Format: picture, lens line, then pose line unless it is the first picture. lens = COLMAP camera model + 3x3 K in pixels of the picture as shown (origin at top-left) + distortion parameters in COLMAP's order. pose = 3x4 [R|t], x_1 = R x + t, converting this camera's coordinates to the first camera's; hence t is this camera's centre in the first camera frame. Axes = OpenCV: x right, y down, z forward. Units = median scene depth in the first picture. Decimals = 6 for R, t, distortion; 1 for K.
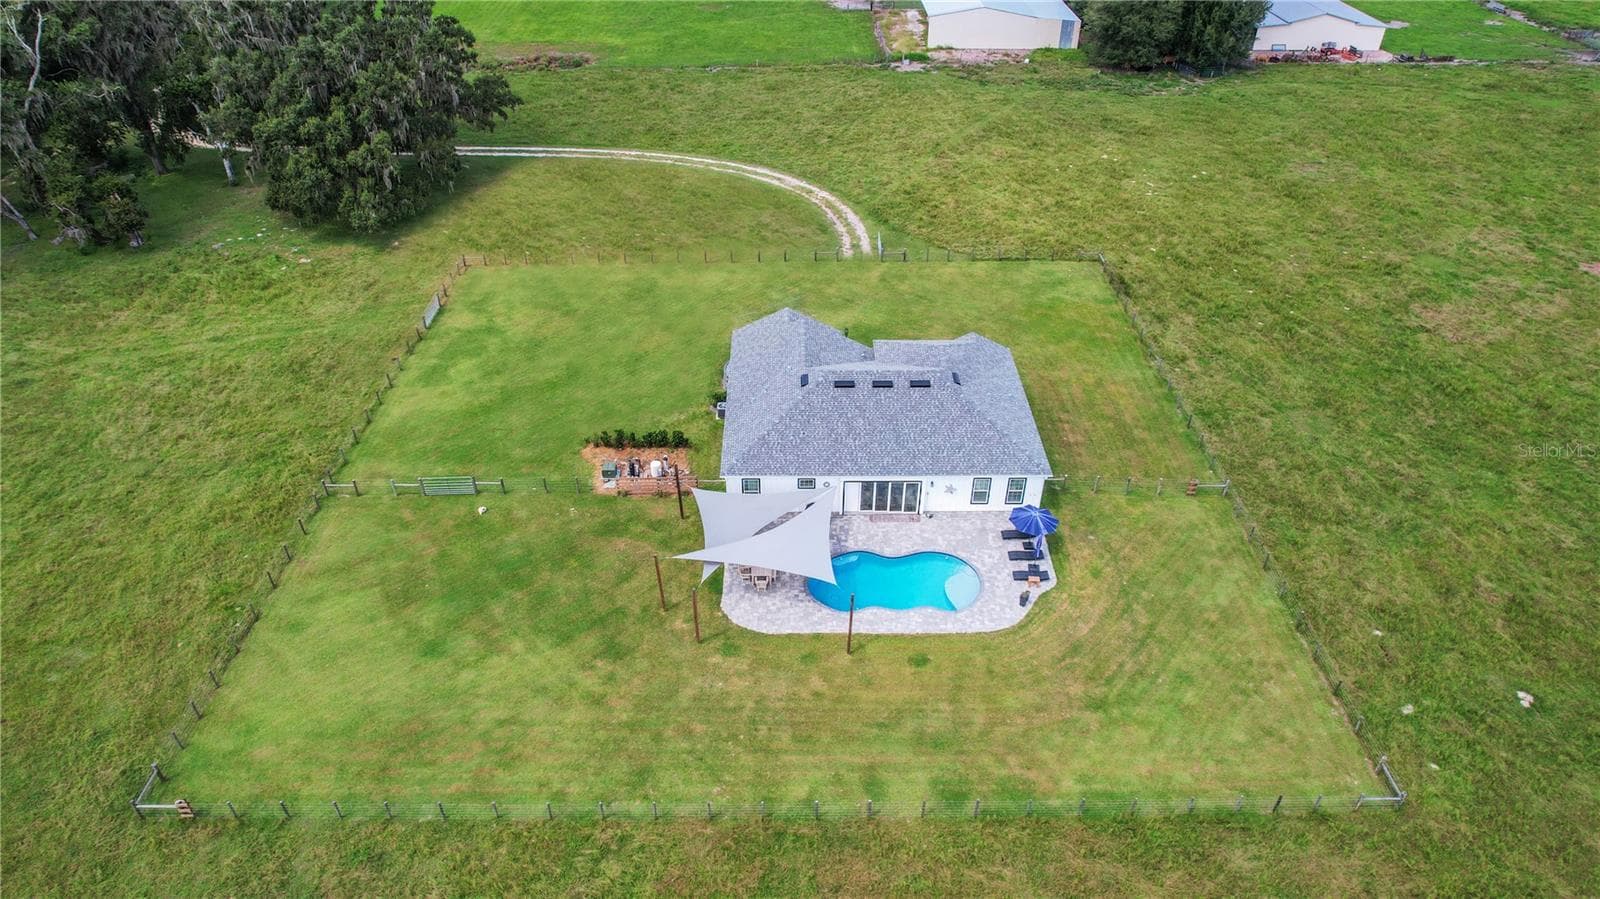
lens RADIAL K [[1008.0, 0, 798.9], [0, 1008.0, 456.2], [0, 0, 1]] dist [-0.070555, 0.056620]
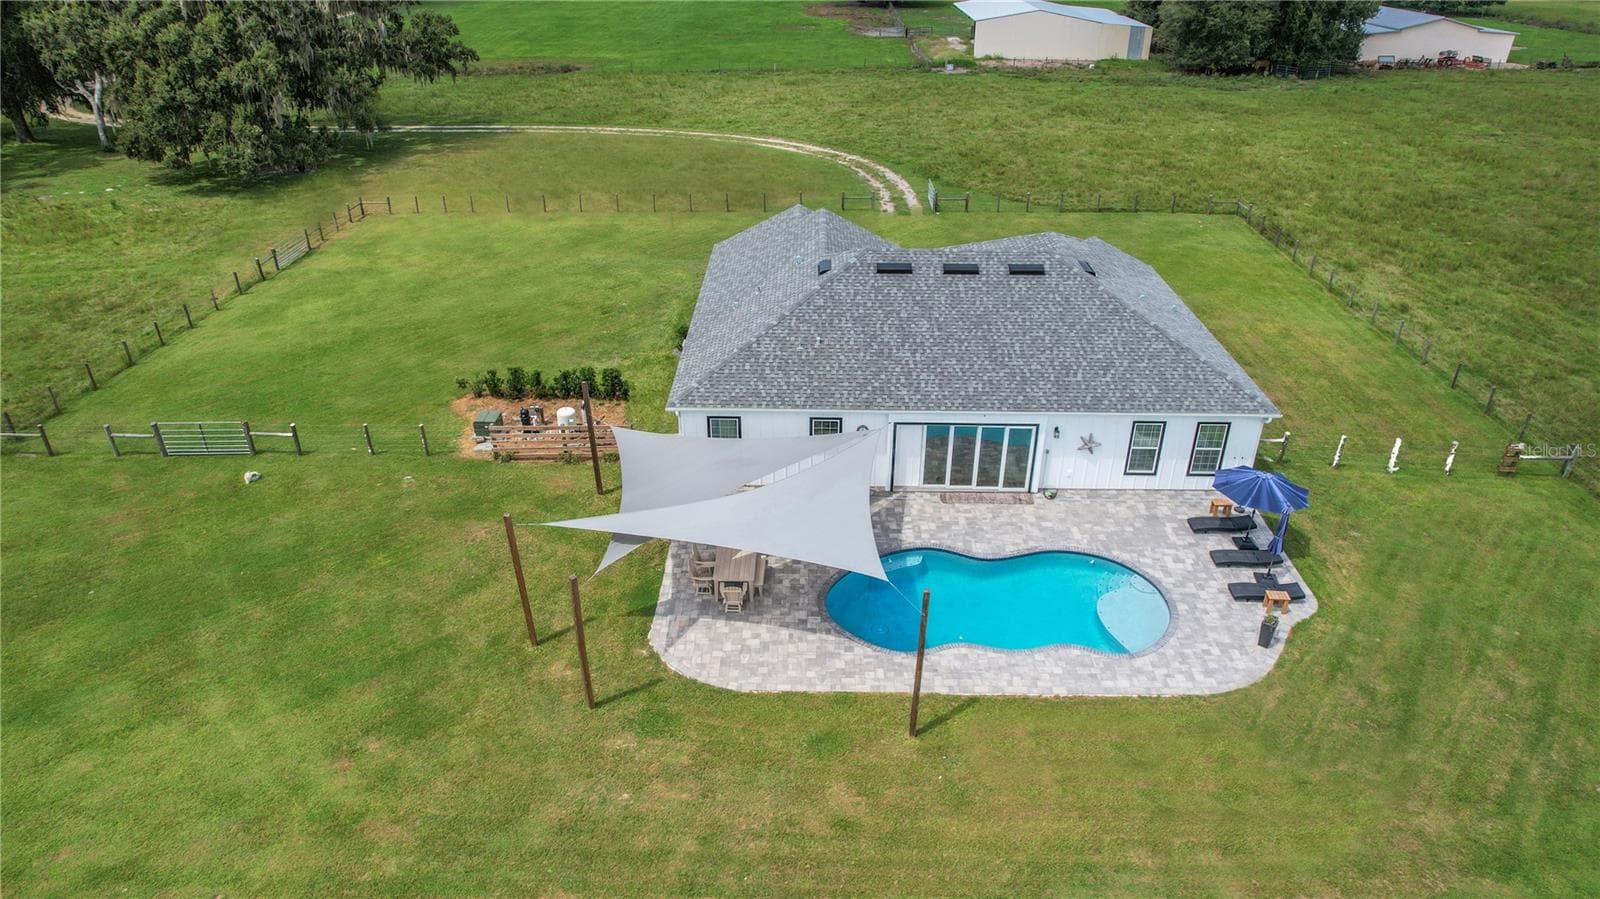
lens RADIAL K [[1008.0, 0, 798.9], [0, 1008.0, 456.2], [0, 0, 1]] dist [-0.070555, 0.056620]
pose [[0.999662, 0.012478, -0.022817, 0.005558], [-0.015414, 0.990941, -0.133412, 0.113214], [0.020946, 0.133718, 0.990798, 0.453898]]
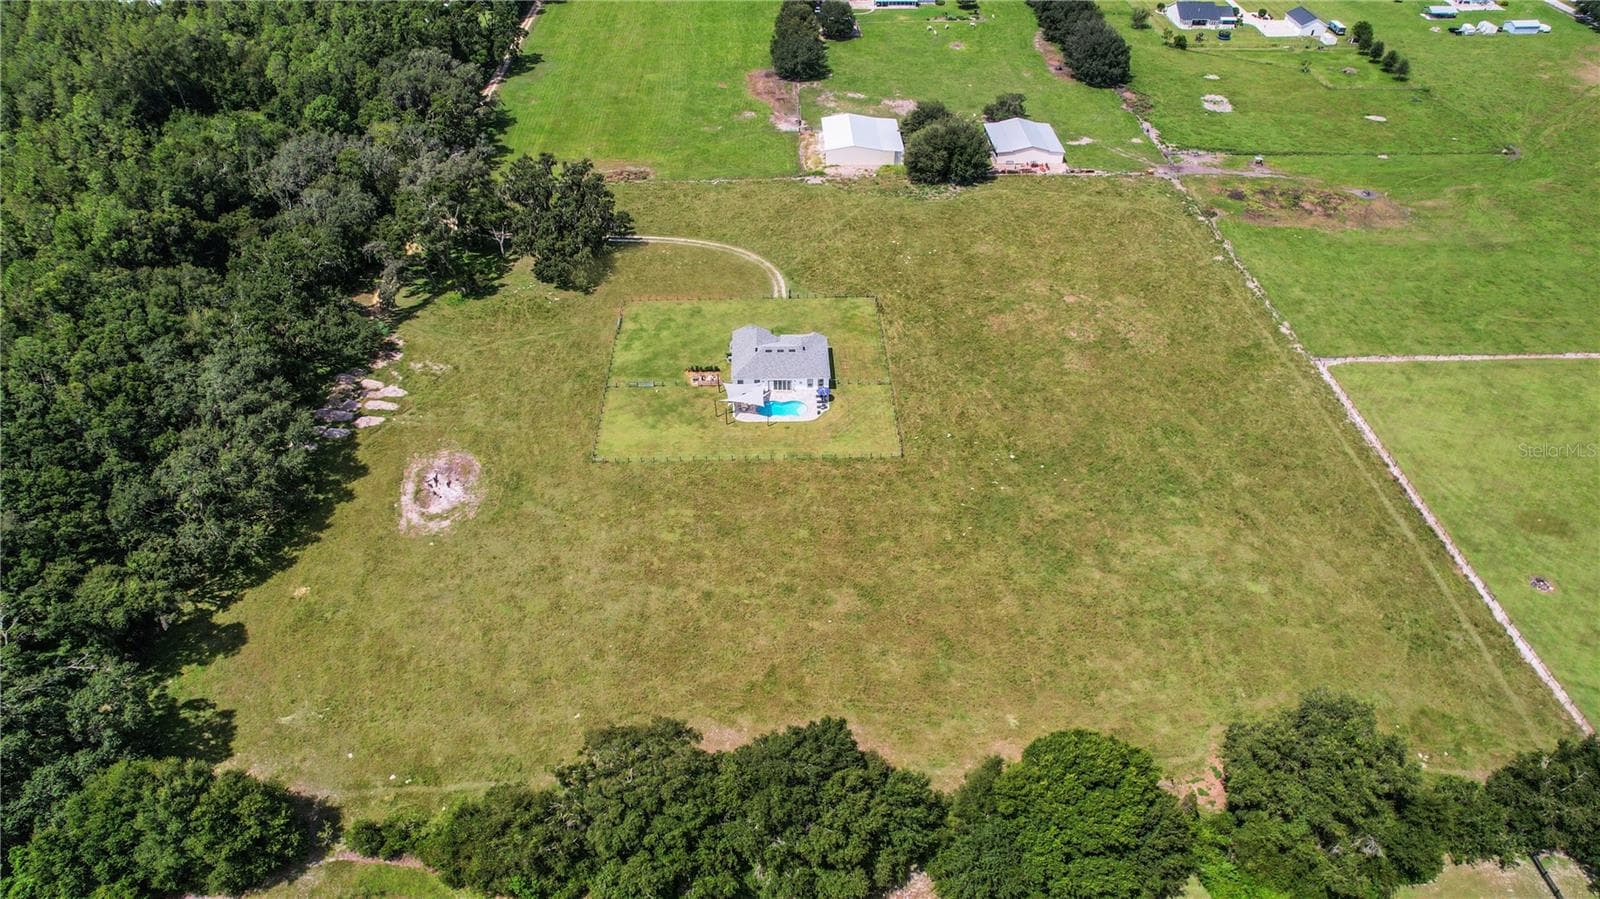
lens RADIAL K [[1008.0, 0, 798.9], [0, 1008.0, 456.2], [0, 0, 1]] dist [-0.070555, 0.056620]
pose [[0.999696, -0.012164, 0.021452, 0.070001], [0.010773, 0.997905, 0.063787, 0.061781], [-0.022182, -0.063536, 0.997733, -2.287809]]
